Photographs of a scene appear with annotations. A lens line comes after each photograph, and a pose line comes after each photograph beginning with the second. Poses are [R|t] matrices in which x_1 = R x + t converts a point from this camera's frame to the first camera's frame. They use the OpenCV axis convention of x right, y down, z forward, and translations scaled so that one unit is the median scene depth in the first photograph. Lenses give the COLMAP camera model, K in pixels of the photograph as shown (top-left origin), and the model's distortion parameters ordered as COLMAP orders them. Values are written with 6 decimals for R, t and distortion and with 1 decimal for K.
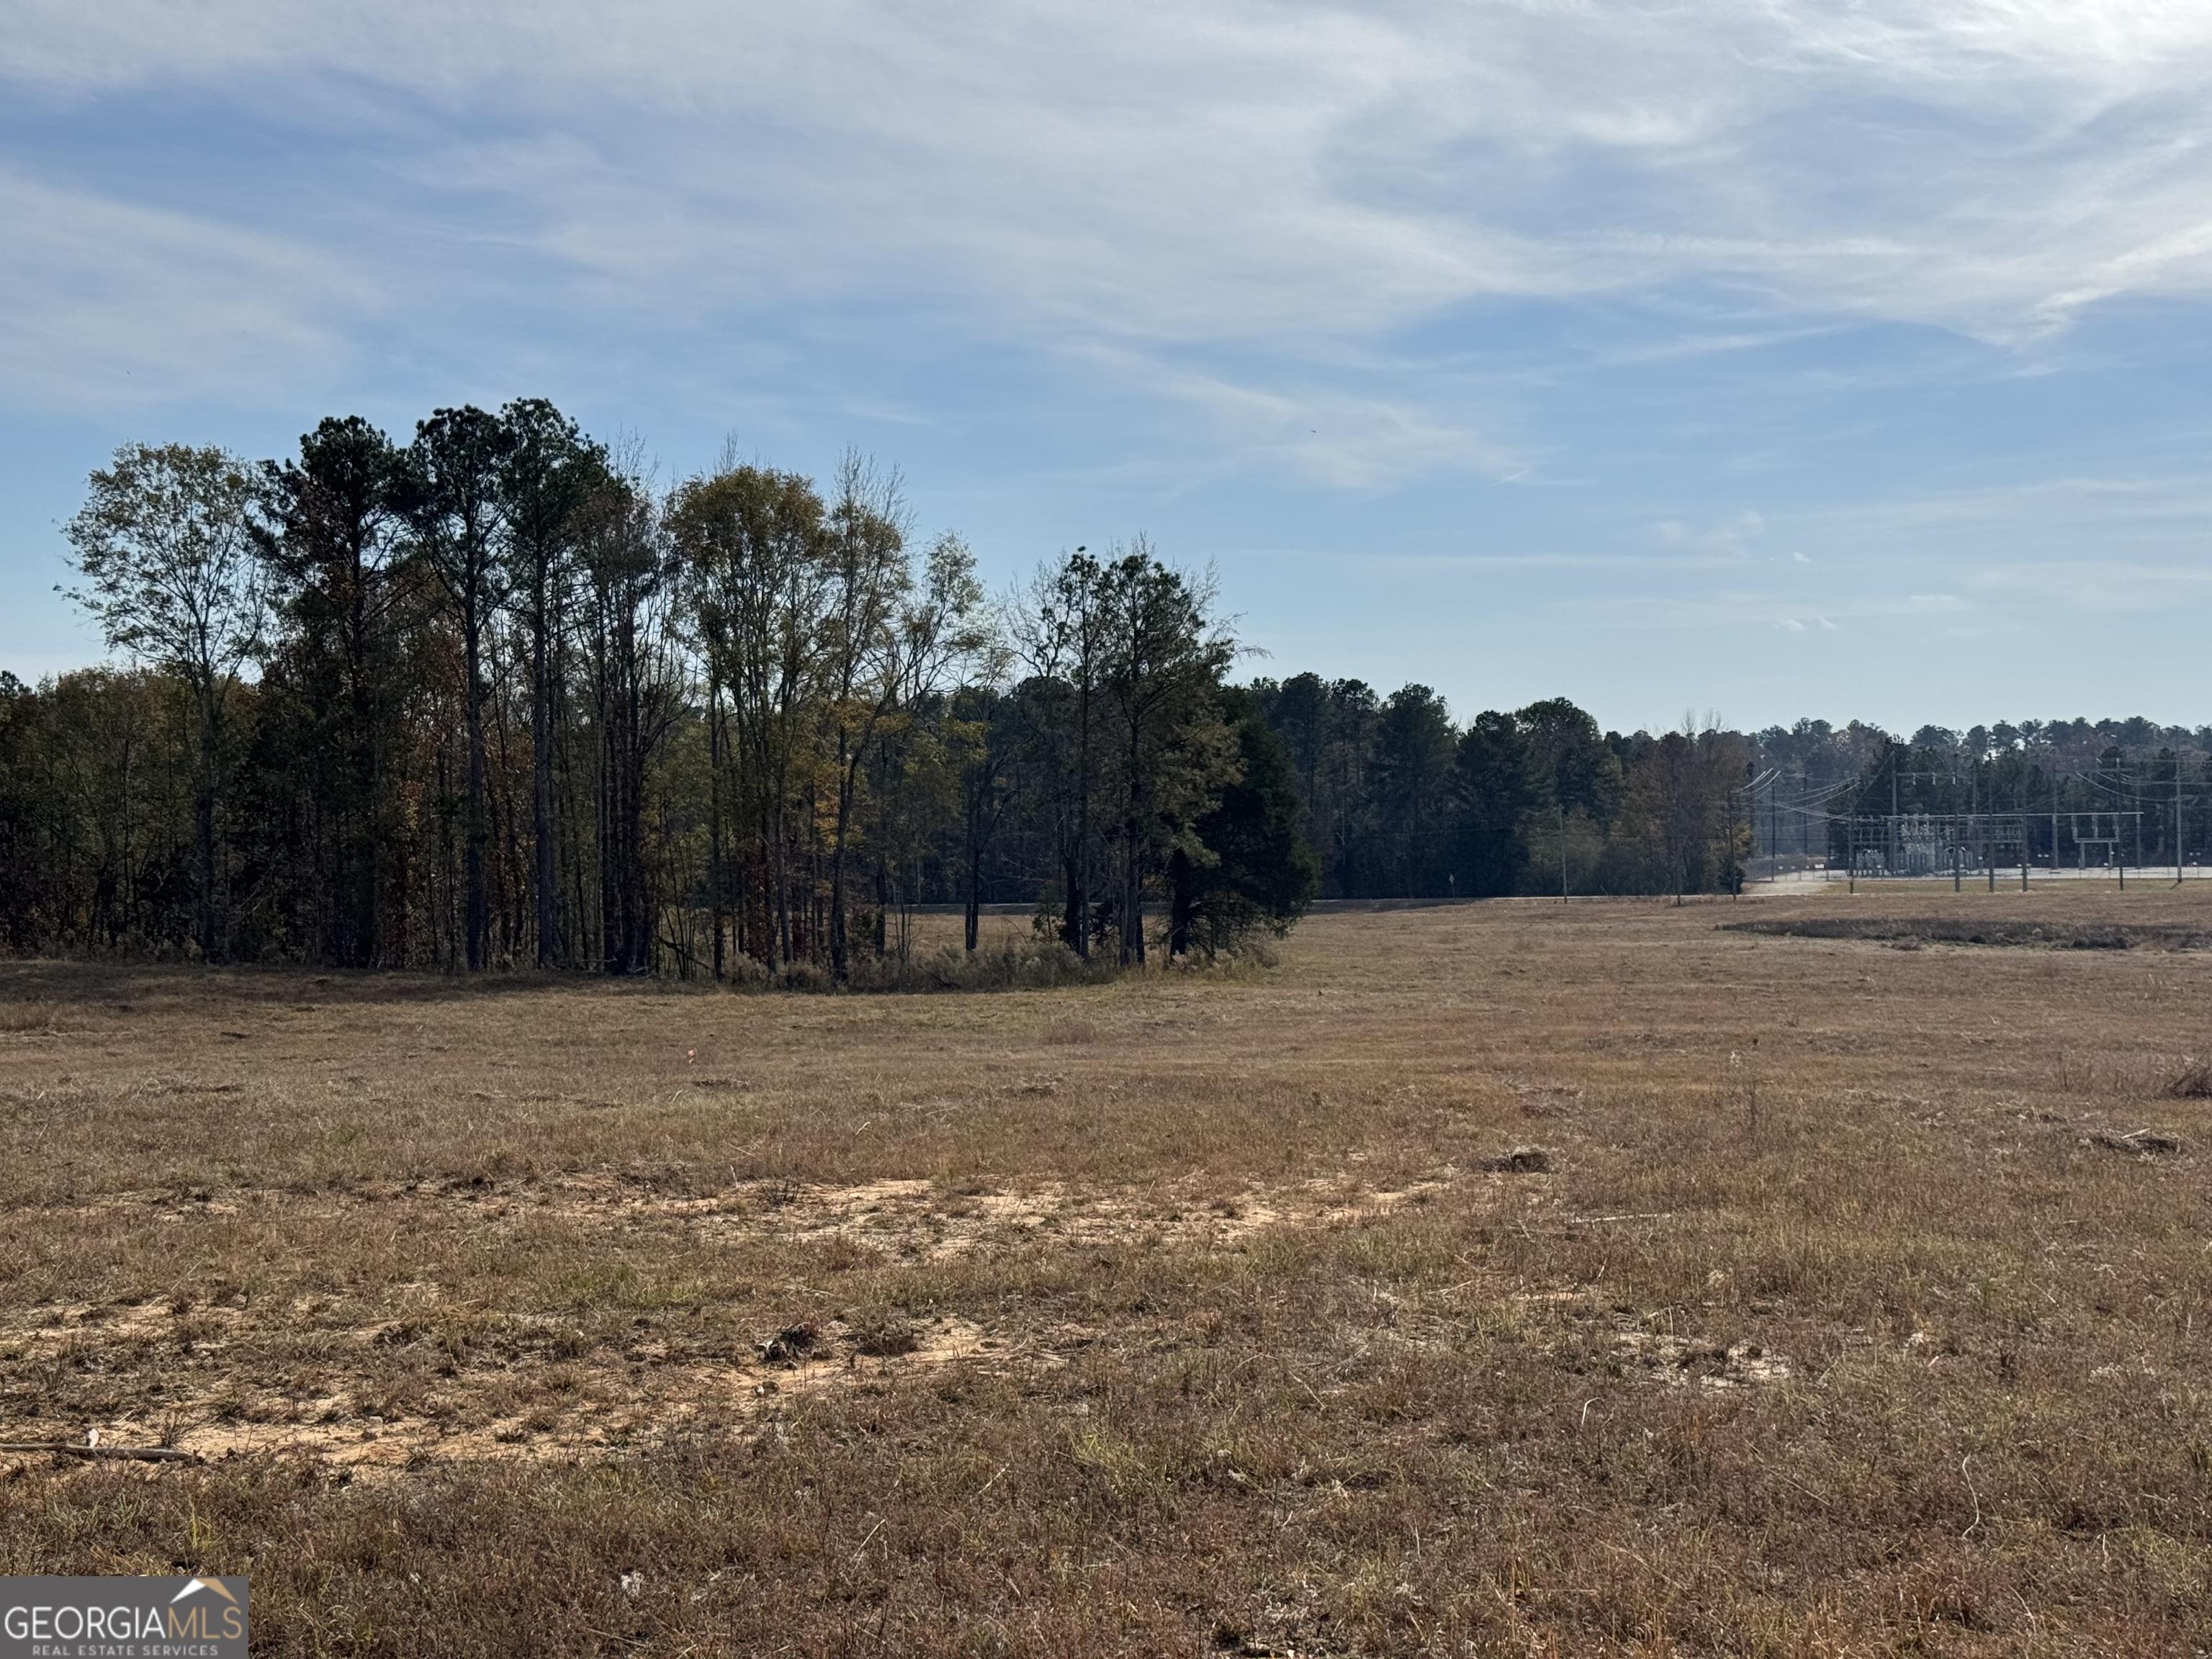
lens RADIAL K [[2976.1, 0, 1112.7], [0, 2976.1, 815.9], [0, 0, 1]] dist [0.110174, 0.000000]
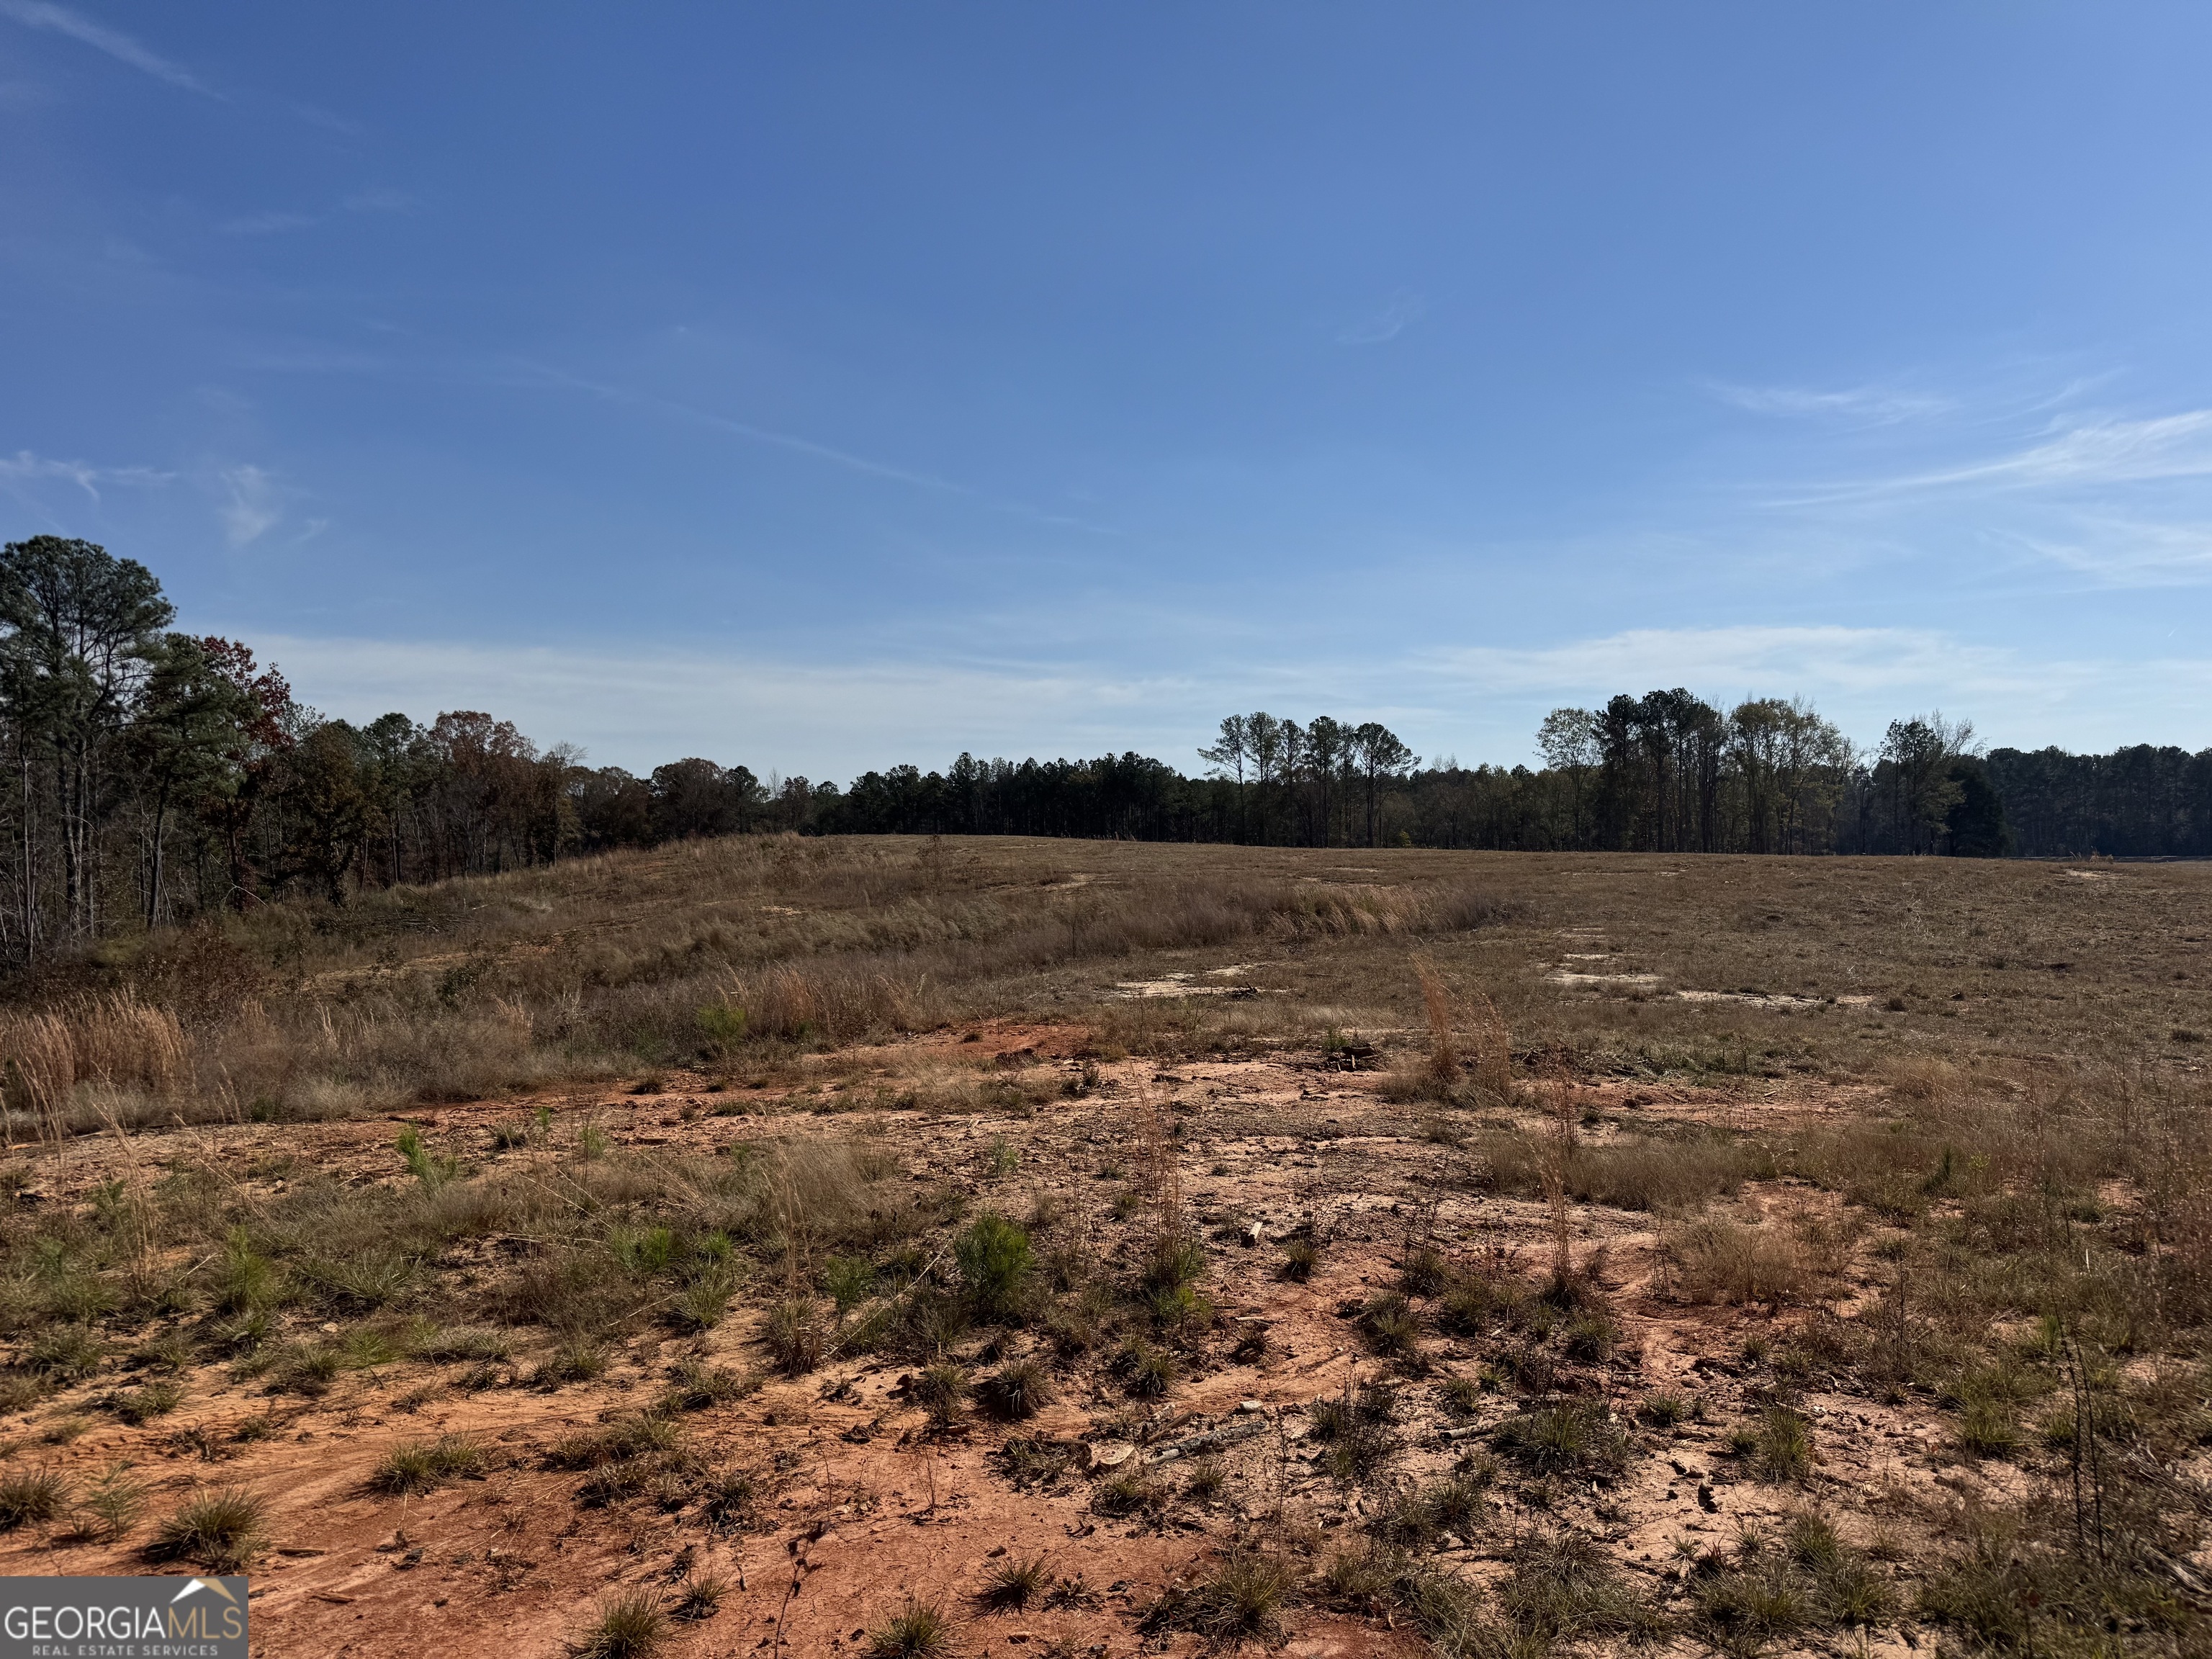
lens RADIAL K [[1510.0, 0, 1122.4], [0, 1510.0, 829.6], [0, 0, 1]] dist [0.039042, -0.064110]
pose [[0.818147, 0.002270, -0.575004, 0.244373], [0.003127, 0.999960, 0.008397, -0.003073], [0.575000, -0.008668, 0.818107, -0.646494]]
